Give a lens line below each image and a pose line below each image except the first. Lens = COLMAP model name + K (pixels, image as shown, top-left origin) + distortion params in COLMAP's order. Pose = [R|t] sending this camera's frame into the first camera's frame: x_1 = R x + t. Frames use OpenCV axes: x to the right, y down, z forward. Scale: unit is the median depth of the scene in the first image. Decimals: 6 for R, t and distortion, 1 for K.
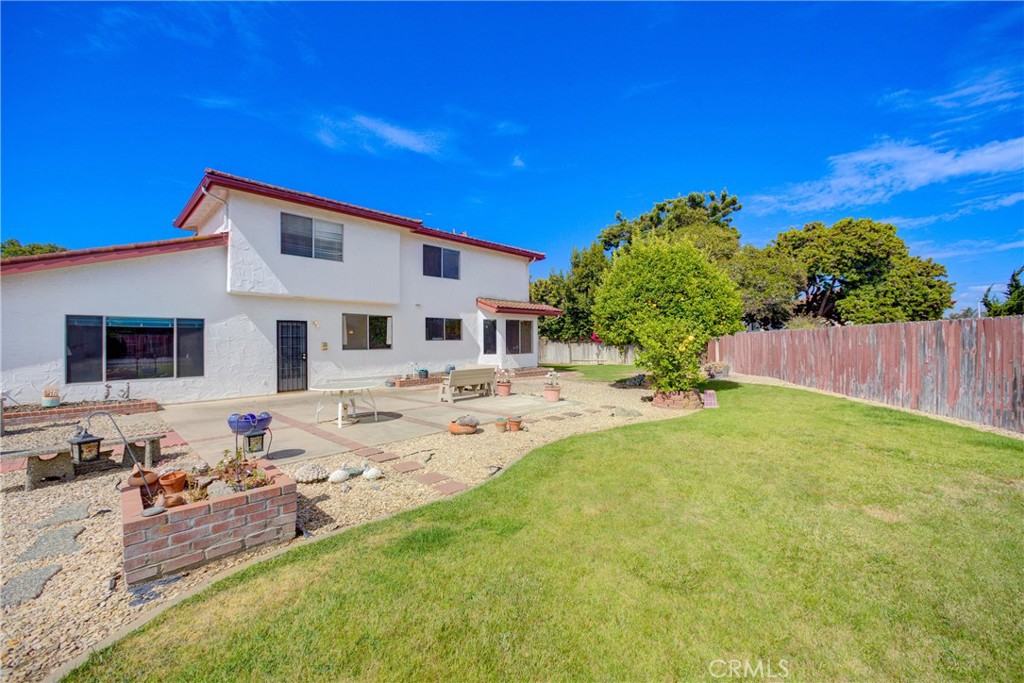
lens RADIAL K [[413.2, 0, 516.6], [0, 413.2, 341.7], [0, 0, 1]] dist [-0.015792, 0.005641]
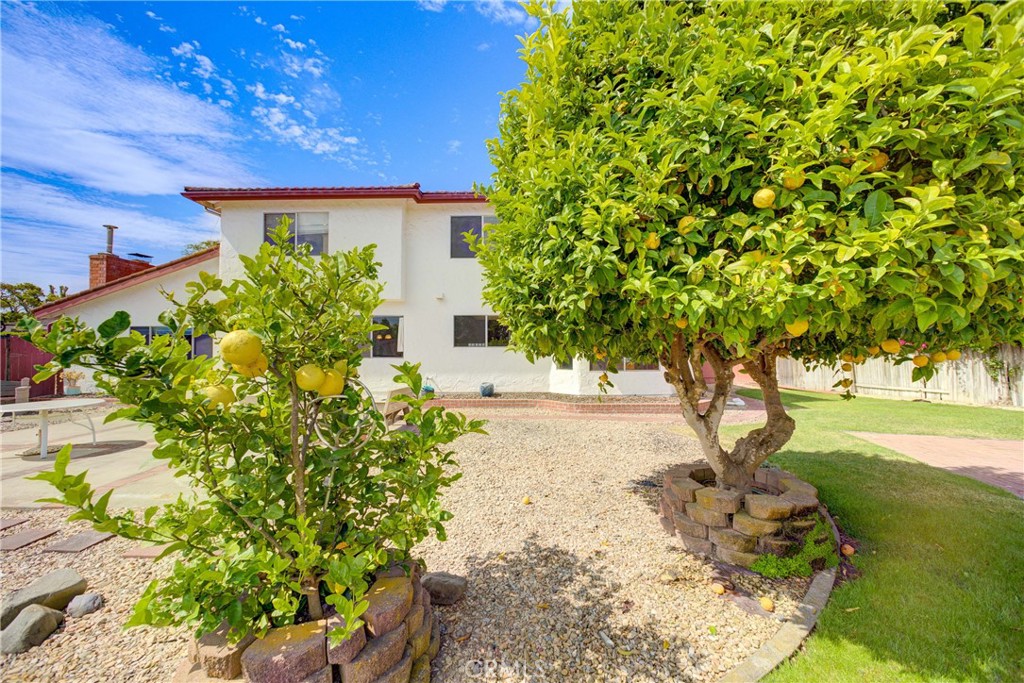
lens RADIAL K [[413.2, 0, 501.2], [0, 413.2, 333.0], [0, 0, 1]] dist [-0.015792, 0.005641]
pose [[0.662998, -0.021877, -0.748301, 0.419213], [-0.005857, 0.999391, -0.034407, -0.003180], [0.748598, 0.027194, 0.662466, 0.639258]]
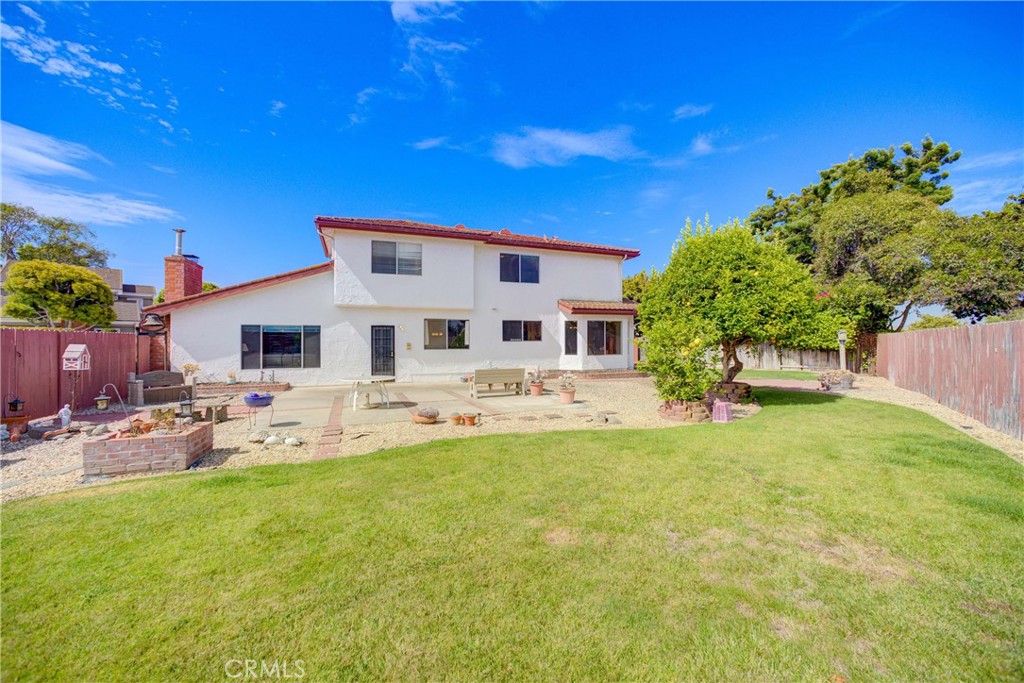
lens RADIAL K [[413.2, 0, 508.0], [0, 413.2, 340.5], [0, 0, 1]] dist [-0.015792, 0.005641]
pose [[0.901117, 0.002196, -0.433570, 0.293054], [-0.002769, 0.999996, -0.000689, -0.004983], [0.433567, 0.001821, 0.901119, 0.027084]]
